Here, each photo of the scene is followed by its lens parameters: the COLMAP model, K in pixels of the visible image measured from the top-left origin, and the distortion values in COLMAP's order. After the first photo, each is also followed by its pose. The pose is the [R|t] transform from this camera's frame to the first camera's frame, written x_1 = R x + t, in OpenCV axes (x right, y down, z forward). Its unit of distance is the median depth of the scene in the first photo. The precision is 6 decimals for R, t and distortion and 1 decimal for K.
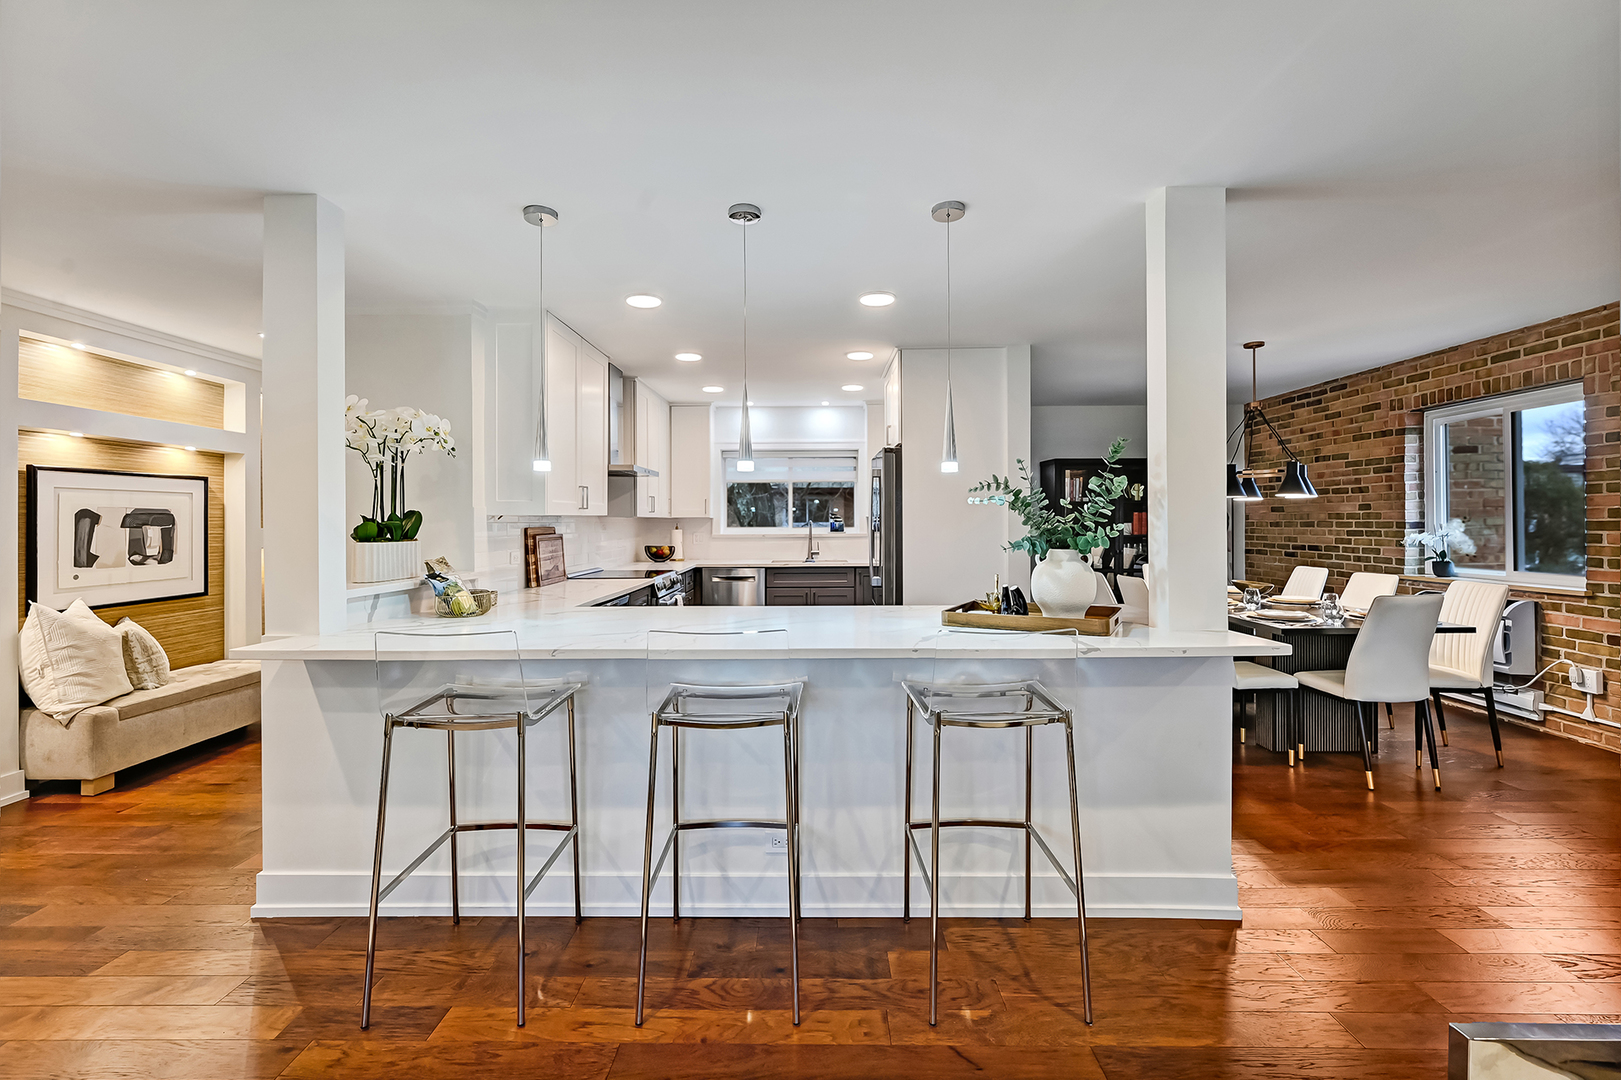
lens RADIAL K [[694.4, 0, 809.2], [0, 694.4, 523.6], [0, 0, 1]] dist [-0.007224, -0.000301]
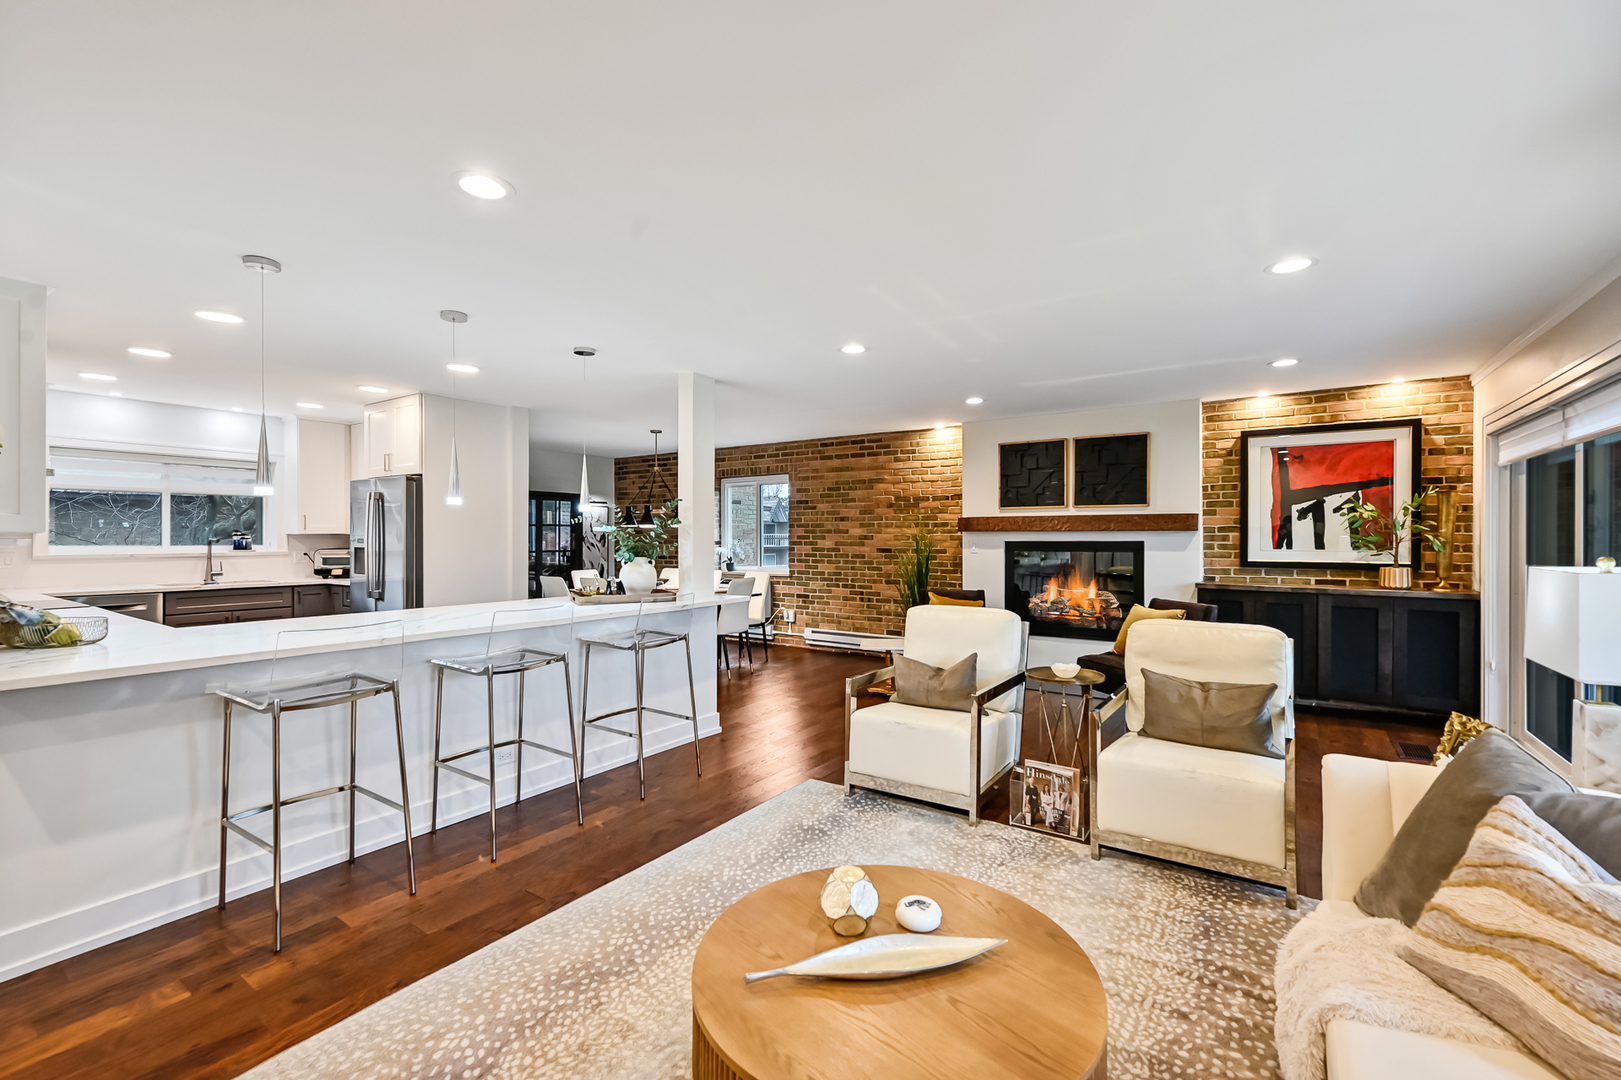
lens RADIAL K [[666.4, 0, 832.7], [0, 666.4, 535.0], [0, 0, 1]] dist [0.003232, -0.001073]
pose [[0.542707, 0.008954, 0.839874, -0.413168], [-0.002424, 0.999956, -0.009094, -0.002940], [-0.839918, 0.002899, 0.542705, -0.178669]]
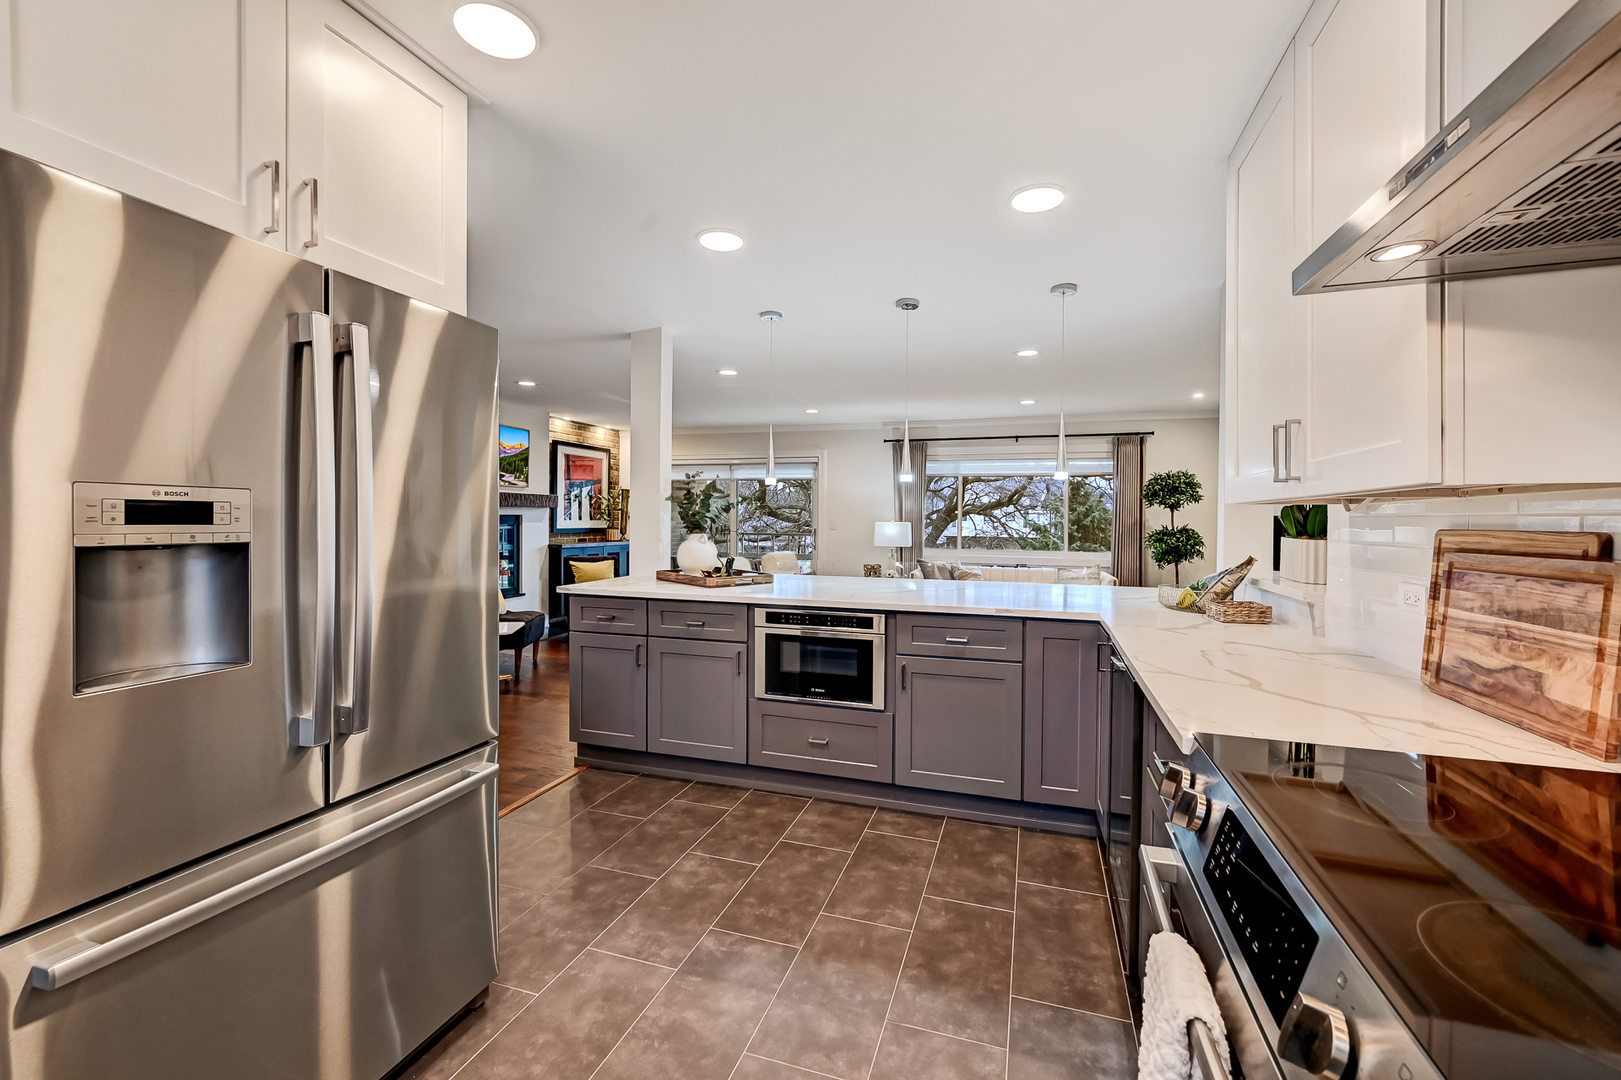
lens RADIAL K [[666.4, 0, 815.0], [0, 666.4, 538.3], [0, 0, 1]] dist [0.003232, -0.001073]
pose [[-0.957638, -0.010415, 0.287787, -0.181460], [-0.001328, 0.999495, 0.031753, -0.000549], [-0.287972, 0.030026, -0.957168, 1.217014]]
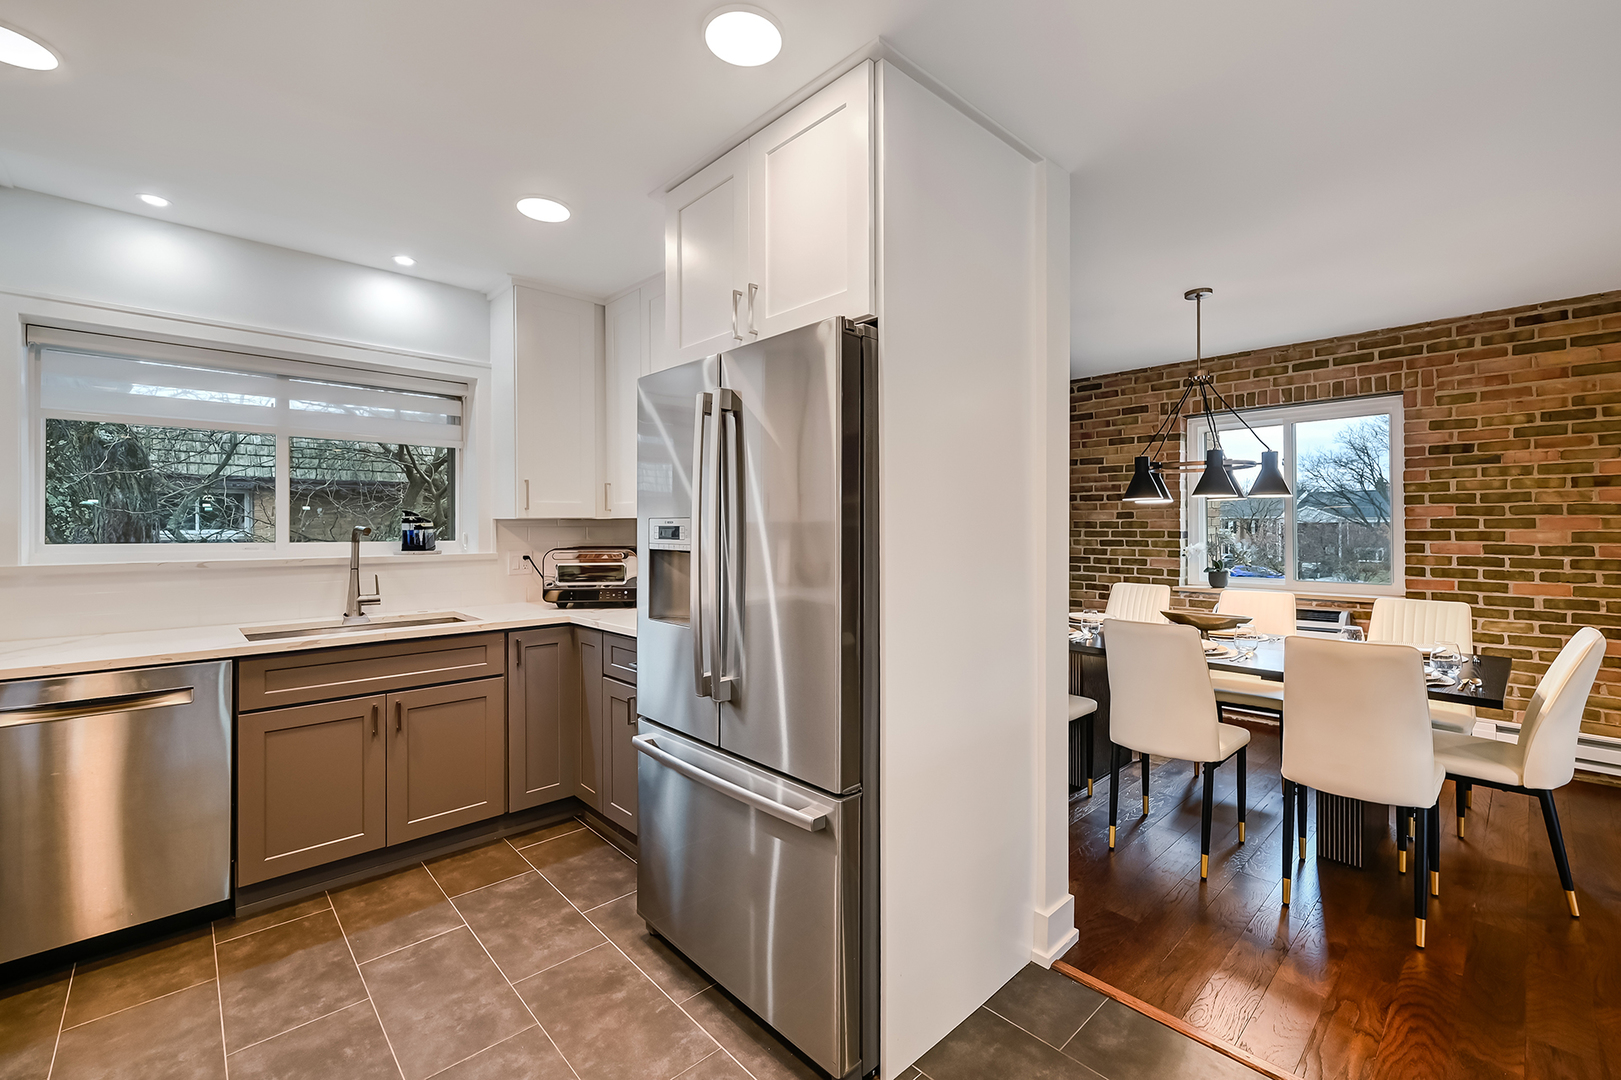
lens RADIAL K [[666.4, 0, 854.3], [0, 666.4, 523.5], [0, 0, 1]] dist [0.003232, -0.001073]
pose [[0.689752, 0.008630, 0.723994, -0.124010], [-0.000779, 0.999937, -0.011176, -0.002610], [-0.724045, 0.007145, 0.689715, 0.726303]]
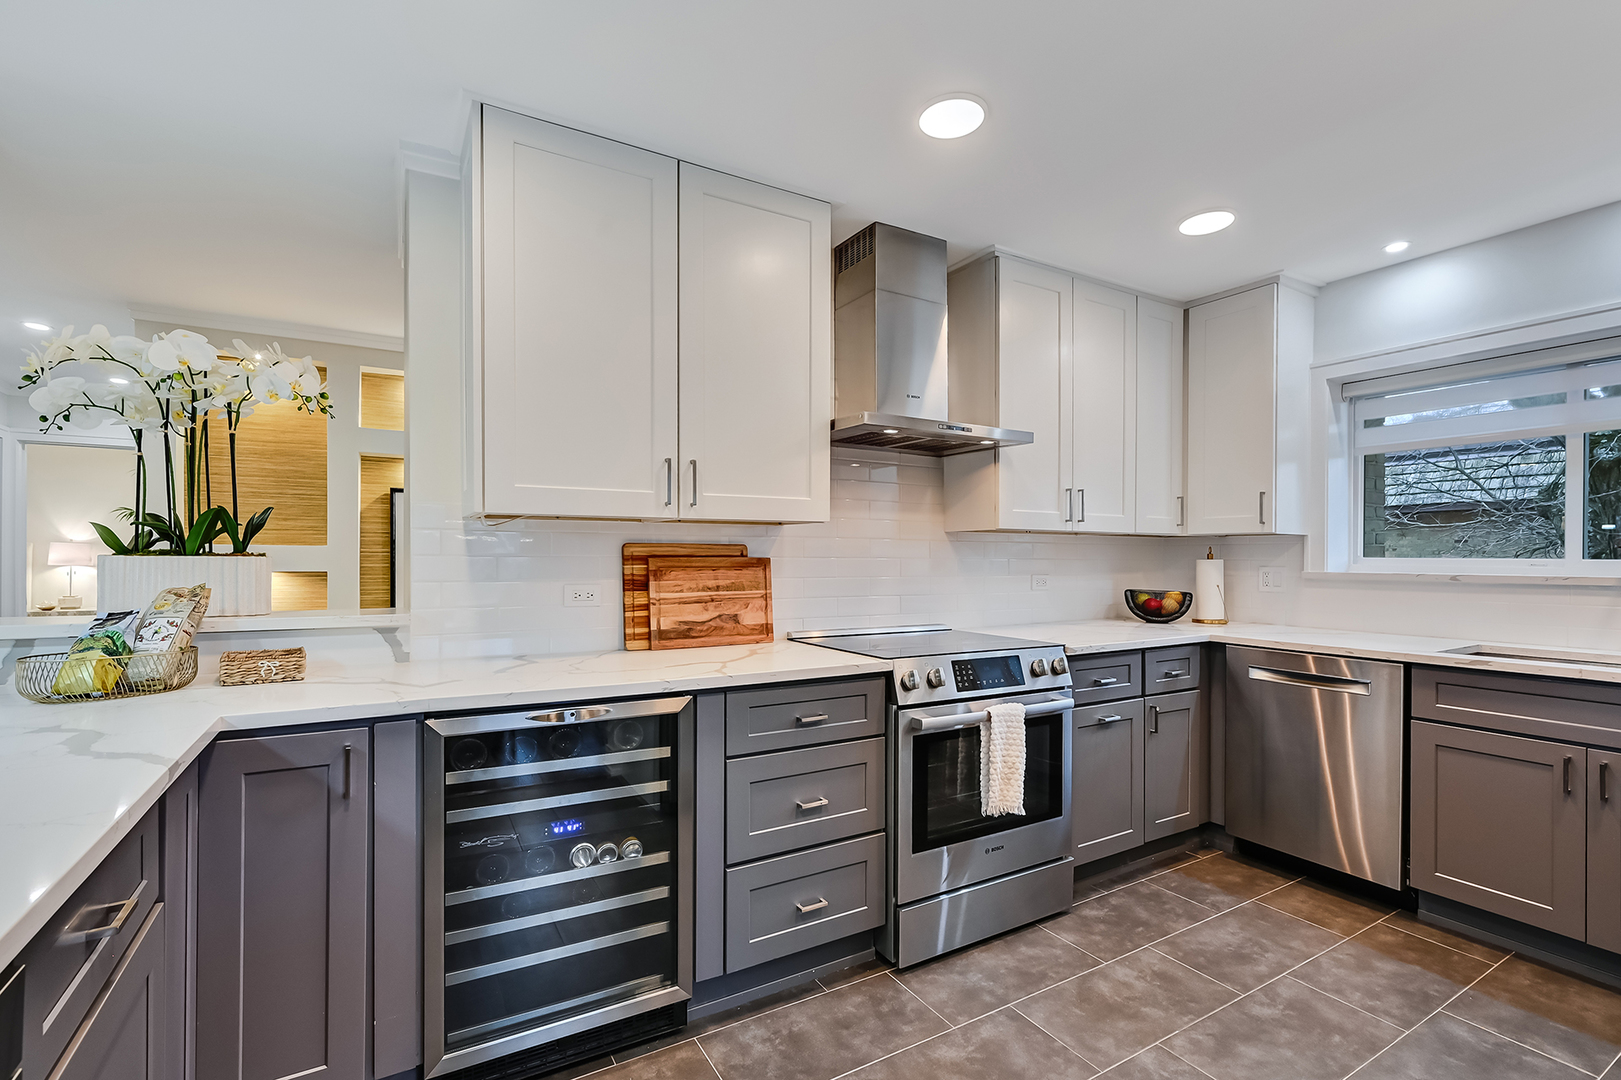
lens RADIAL K [[694.4, 0, 753.5], [0, 694.4, 552.2], [0, 0, 1]] dist [-0.007224, -0.000301]
pose [[0.489212, 0.001632, -0.872163, 0.114891], [-0.010317, 0.999939, -0.003916, 0.012478], [0.872104, 0.010914, 0.489199, 0.703087]]
